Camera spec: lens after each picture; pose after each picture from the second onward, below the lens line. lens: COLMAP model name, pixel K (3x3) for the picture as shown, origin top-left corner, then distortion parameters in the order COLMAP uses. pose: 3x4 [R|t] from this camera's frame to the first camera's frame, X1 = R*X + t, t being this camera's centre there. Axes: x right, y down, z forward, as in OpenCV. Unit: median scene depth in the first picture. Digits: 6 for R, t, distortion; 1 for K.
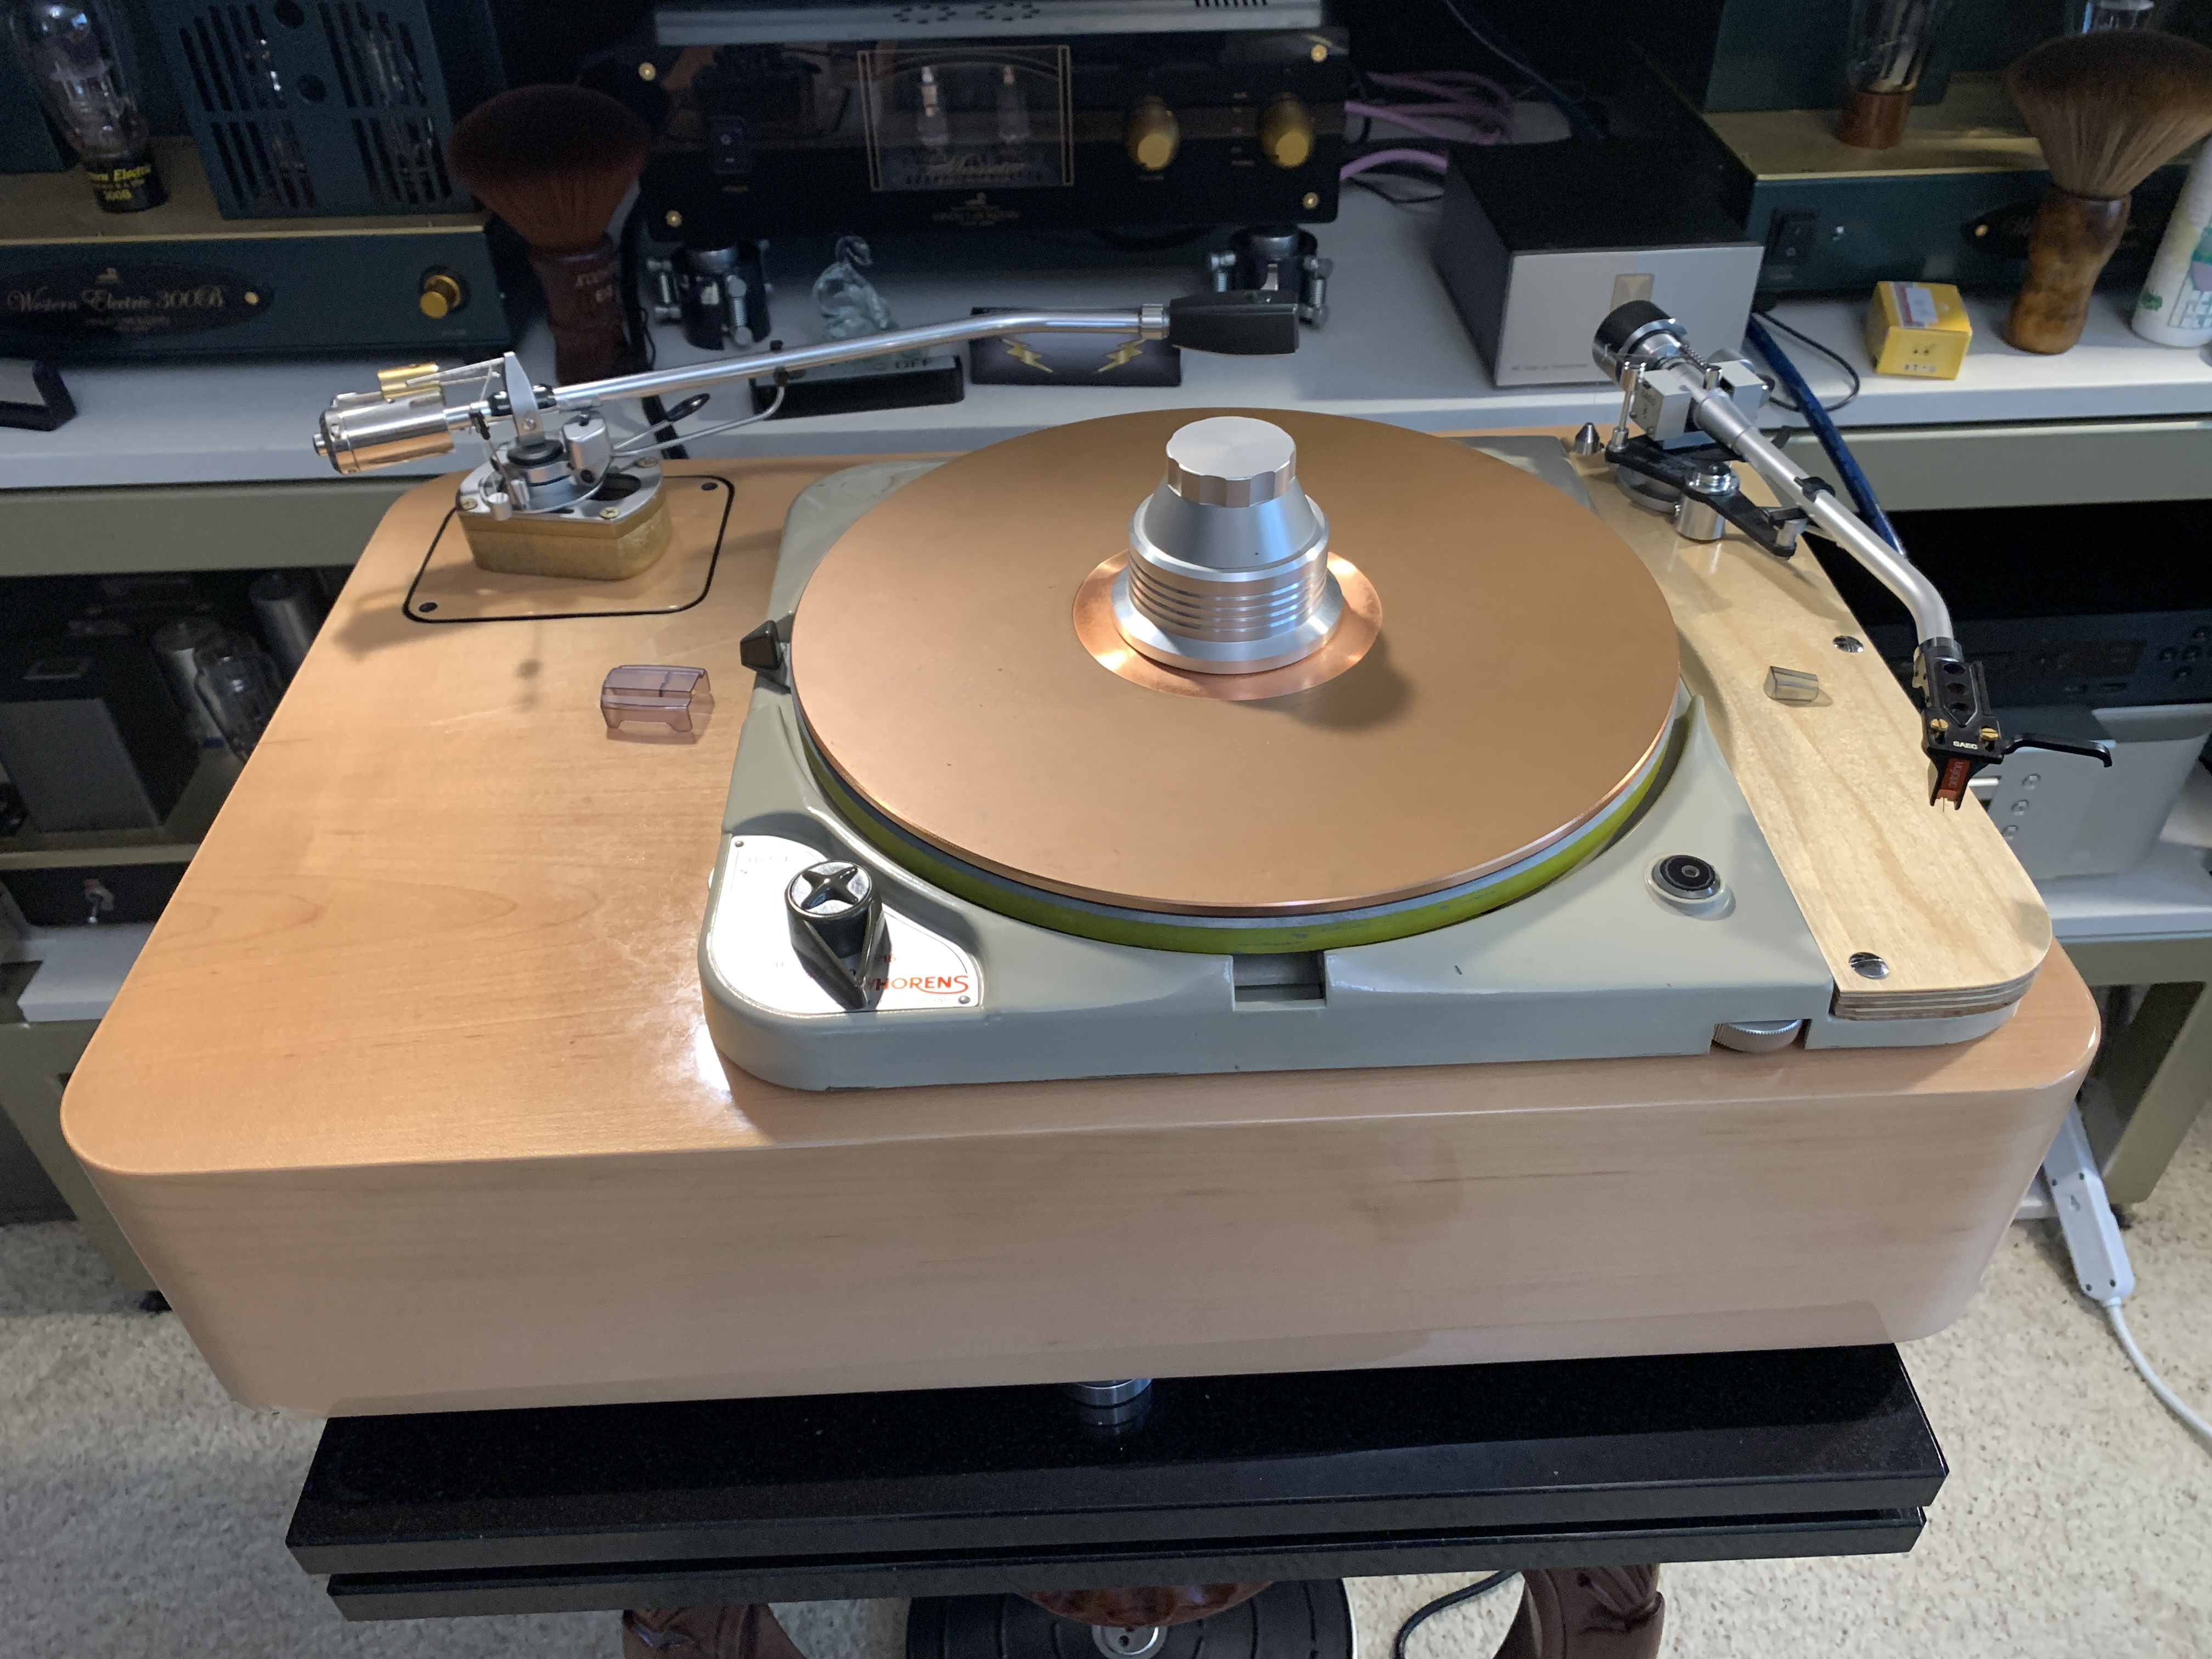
lens RADIAL K [[1698.8, 0, 1112.4], [0, 1698.8, 828.5], [0, 0, 1]] dist [0.002311, -0.000108]
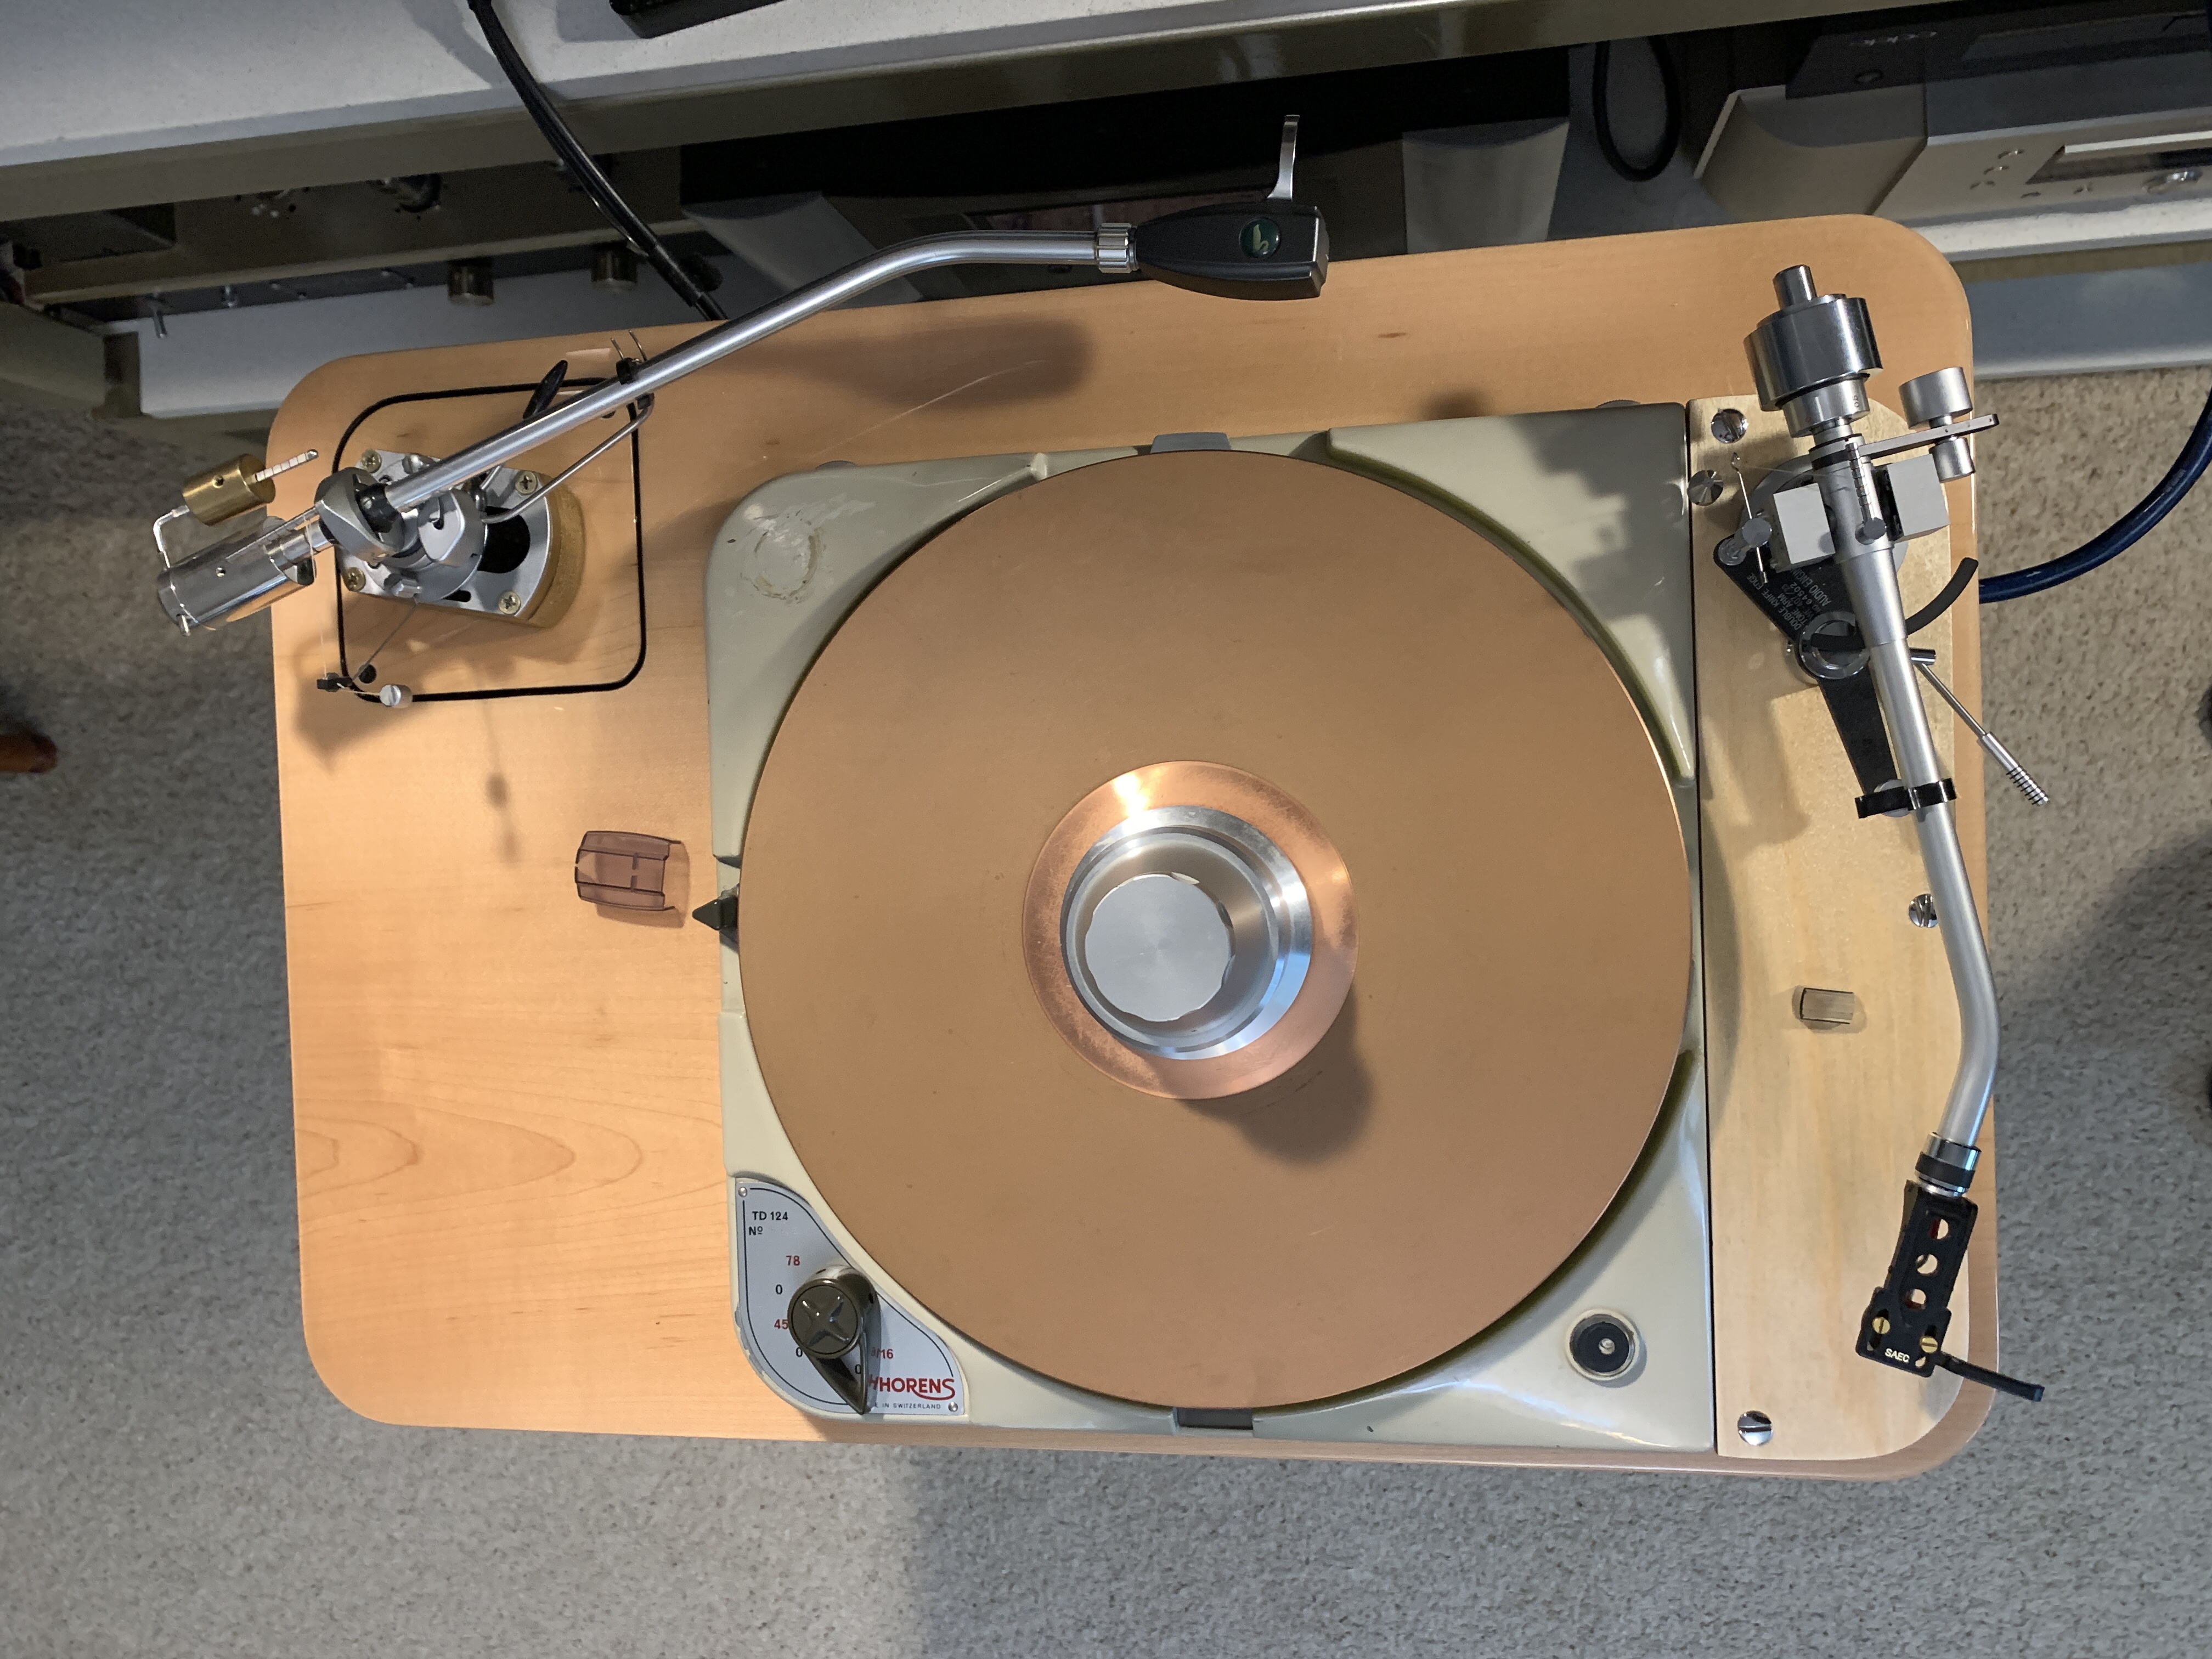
lens RADIAL K [[1698.8, 0, 1098.6], [0, 1698.8, 827.0], [0, 0, 1]] dist [0.002311, -0.000108]
pose [[0.985981, 0.008386, -0.166646, 0.144700], [0.123694, 0.633573, 0.763731, -0.727893], [0.111987, -0.773637, 0.623654, 0.396217]]
